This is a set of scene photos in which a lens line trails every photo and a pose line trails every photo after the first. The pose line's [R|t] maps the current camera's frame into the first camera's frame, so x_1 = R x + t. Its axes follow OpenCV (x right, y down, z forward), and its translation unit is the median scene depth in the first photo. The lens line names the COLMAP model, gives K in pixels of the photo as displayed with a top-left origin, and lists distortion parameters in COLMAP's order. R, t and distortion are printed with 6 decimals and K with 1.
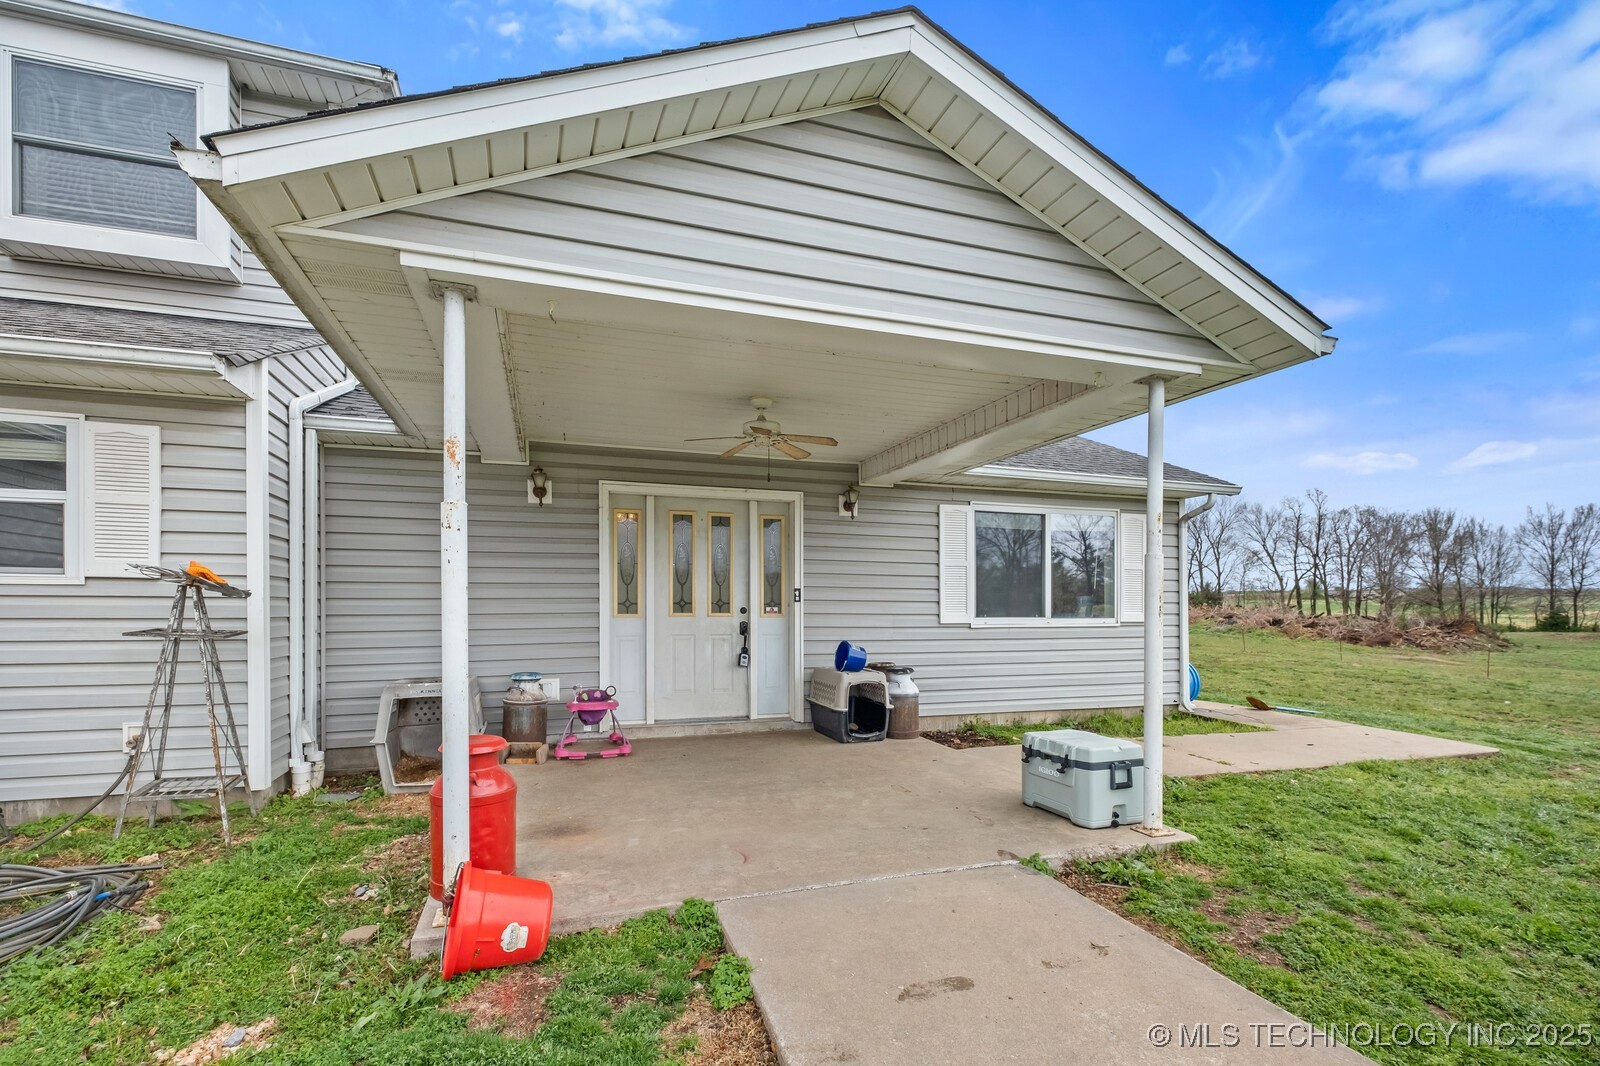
lens RADIAL K [[703.7, 0, 796.9], [0, 703.7, 526.4], [0, 0, 1]] dist [0.002433, -0.000349]
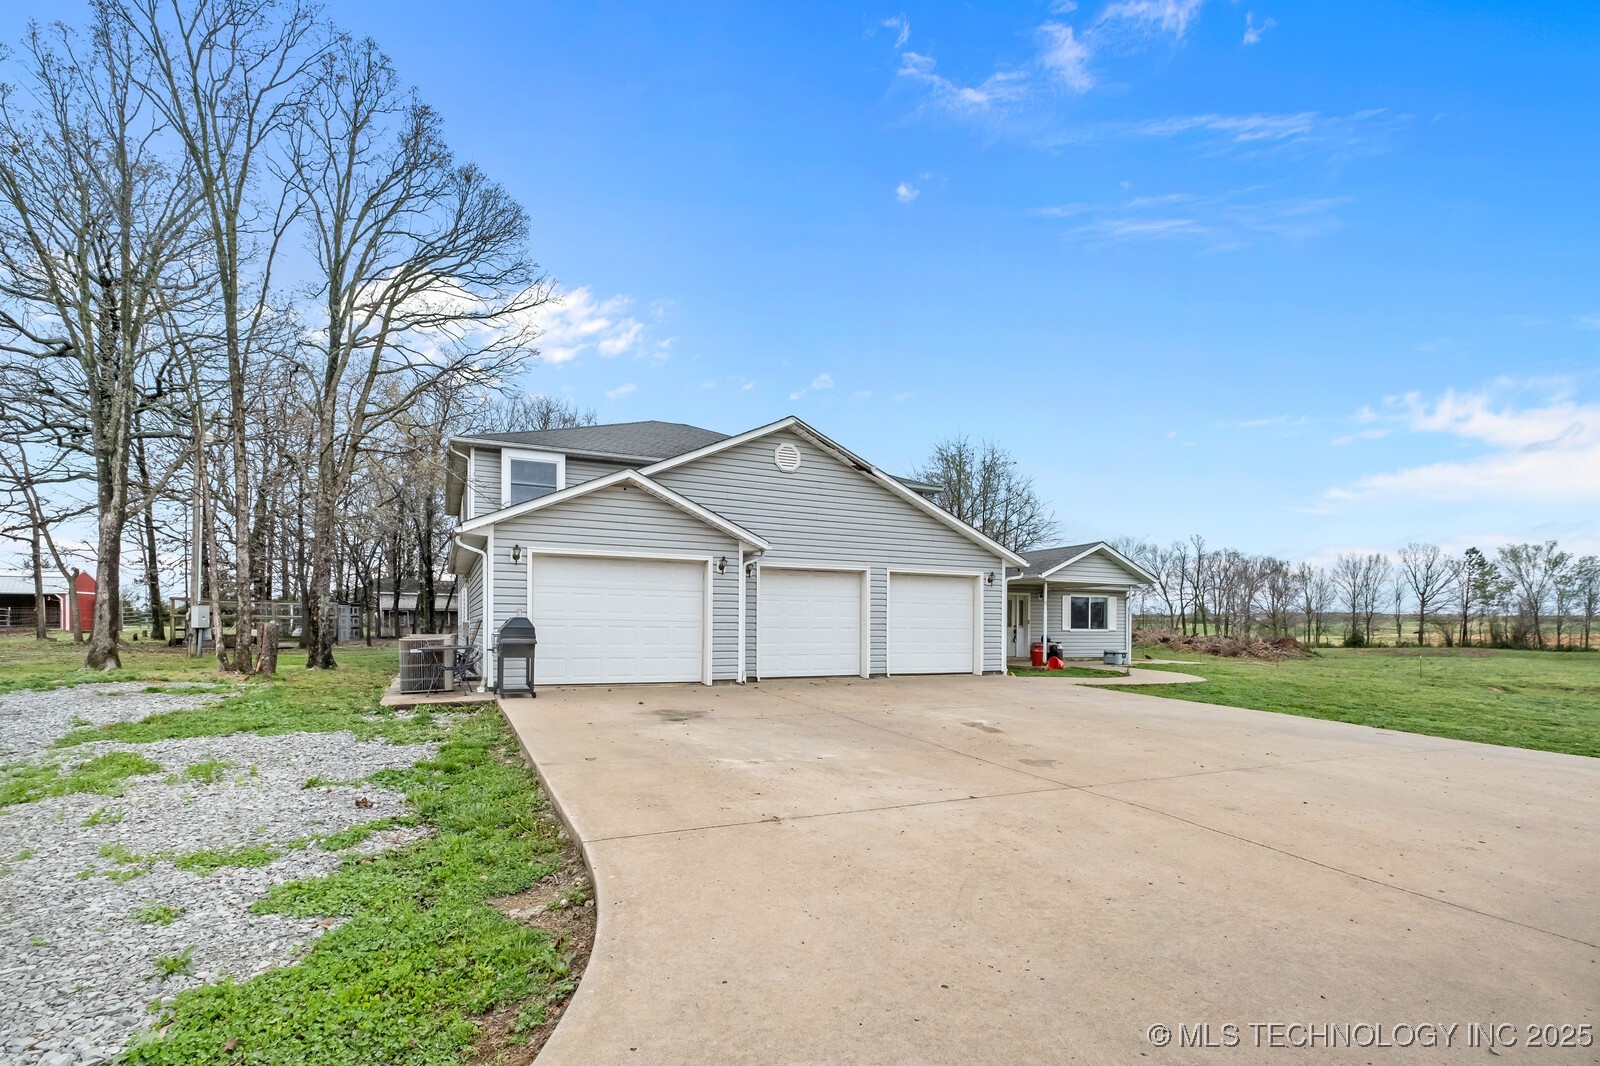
lens RADIAL K [[773.3, 0, 800.0], [0, 773.3, 533.0], [0, 0, 1]] dist [-0.000431, 0.000054]
pose [[0.988845, 0.022982, 0.147161, -0.187975], [-0.021779, 0.999715, -0.009776, -0.031326], [-0.147344, 0.006461, 0.989064, -0.292755]]
